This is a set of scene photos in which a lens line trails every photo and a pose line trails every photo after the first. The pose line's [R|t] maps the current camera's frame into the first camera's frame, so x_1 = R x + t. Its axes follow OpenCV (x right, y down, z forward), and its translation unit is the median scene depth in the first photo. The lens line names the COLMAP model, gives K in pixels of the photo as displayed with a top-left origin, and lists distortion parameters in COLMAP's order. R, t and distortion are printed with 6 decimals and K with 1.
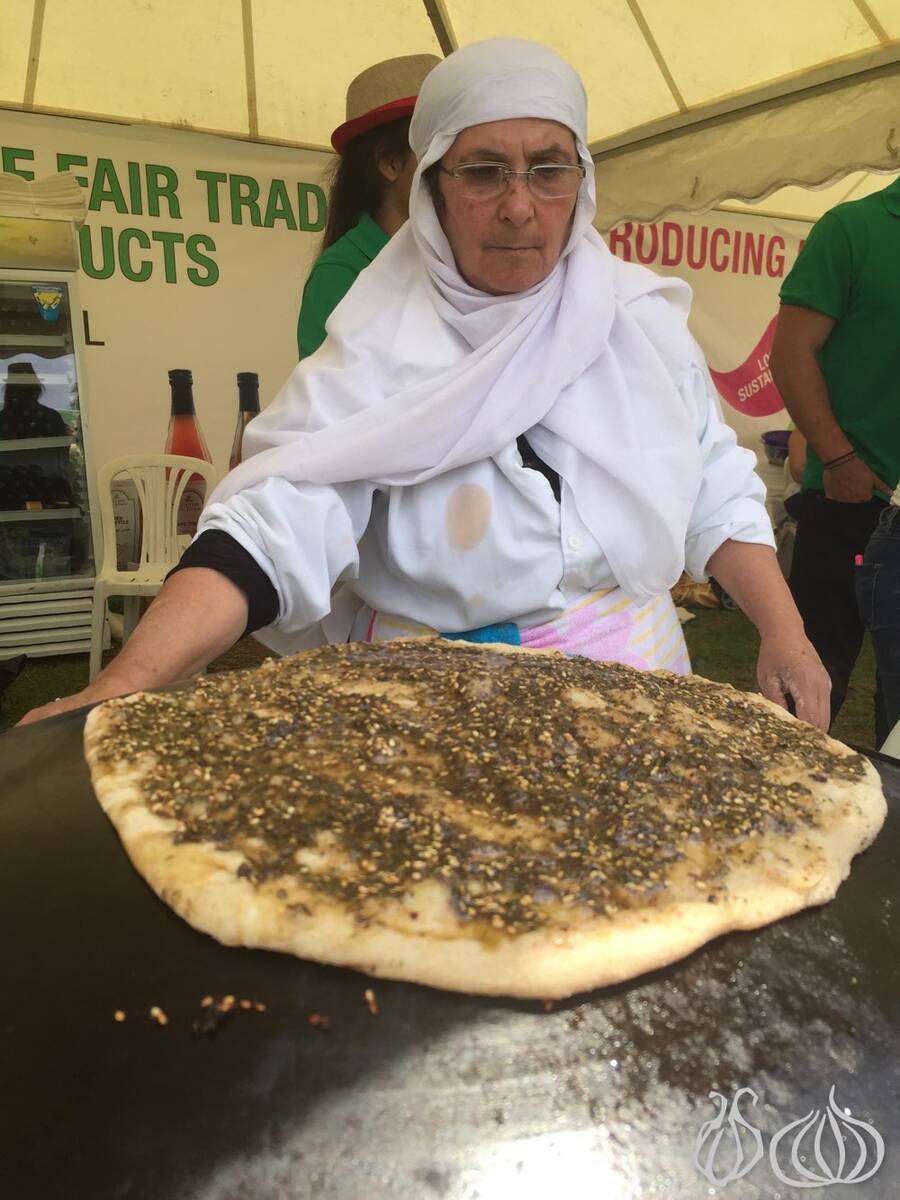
lens RADIAL K [[1061.2, 0, 460.4], [0, 1061.2, 606.7], [0, 0, 1]] dist [0.090104, -0.120765]
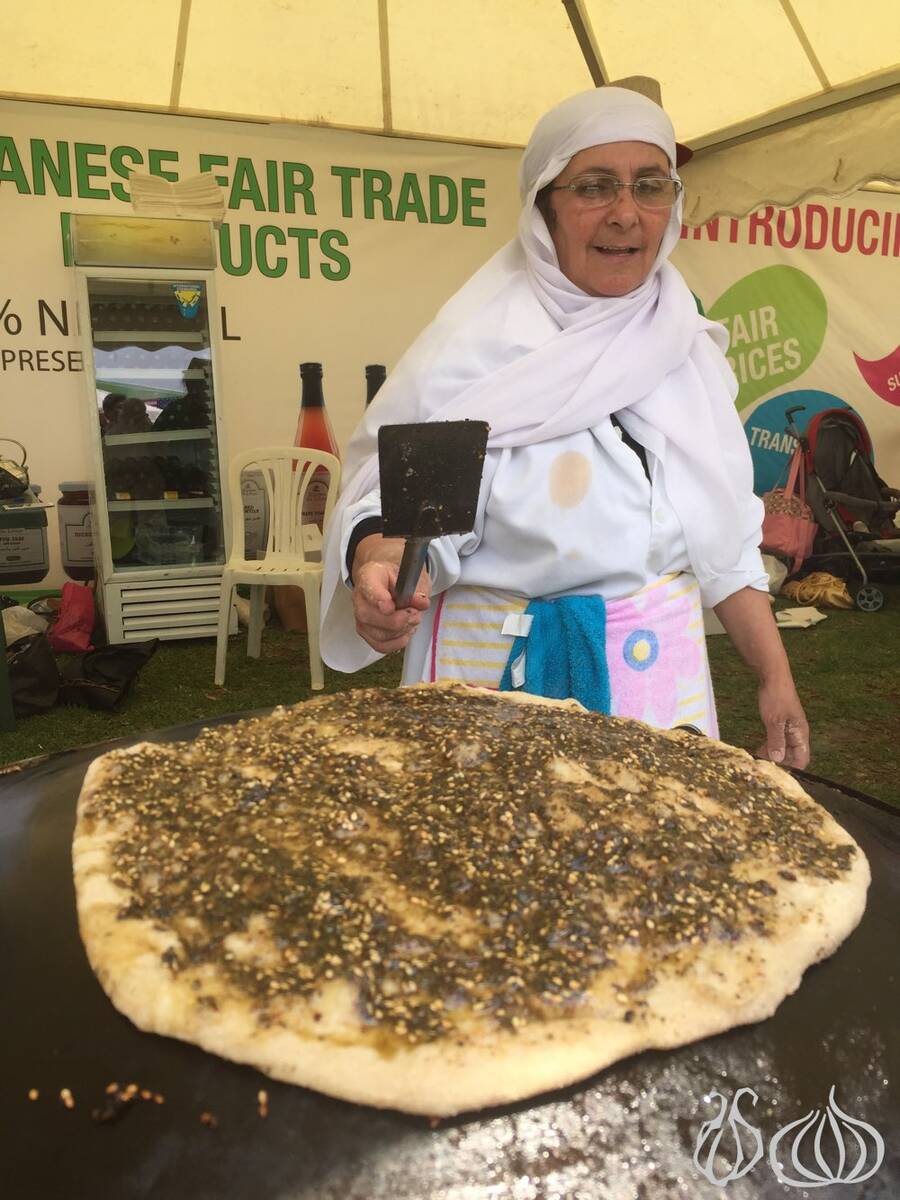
lens RADIAL K [[1061.2, 0, 450.5], [0, 1061.2, 607.2], [0, 0, 1]] dist [0.090104, -0.120765]
pose [[0.991092, 0.027077, -0.130396, 0.132836], [-0.025321, 0.999565, 0.015105, -0.077109], [0.130749, -0.011669, 0.991347, 0.006035]]
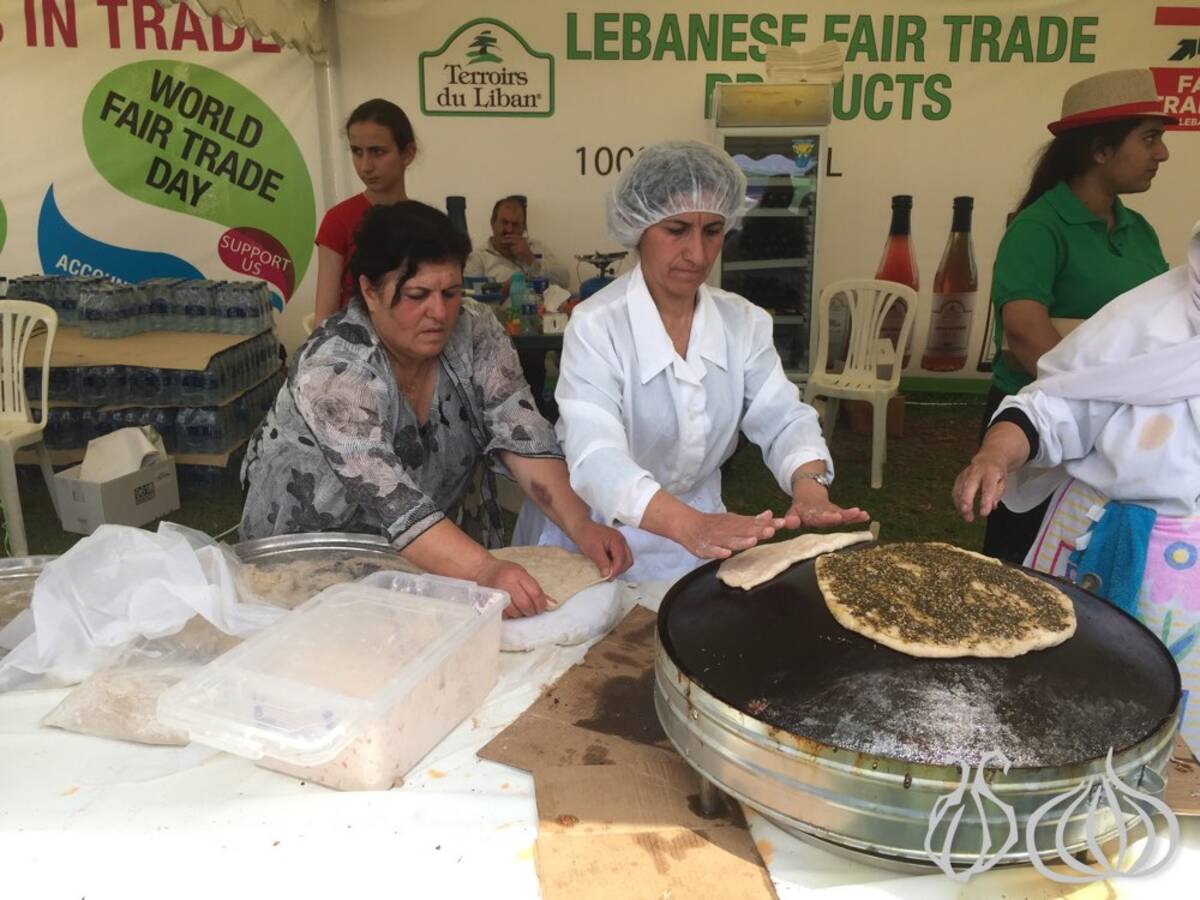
lens RADIAL K [[1061.2, 0, 590.6], [0, 1061.2, 441.1], [0, 0, 1]] dist [0.090104, -0.120765]
pose [[0.861603, 0.142307, -0.487227, 0.589264], [-0.106934, 0.989241, 0.099833, -0.499845], [0.496192, -0.033915, 0.867550, -2.140594]]
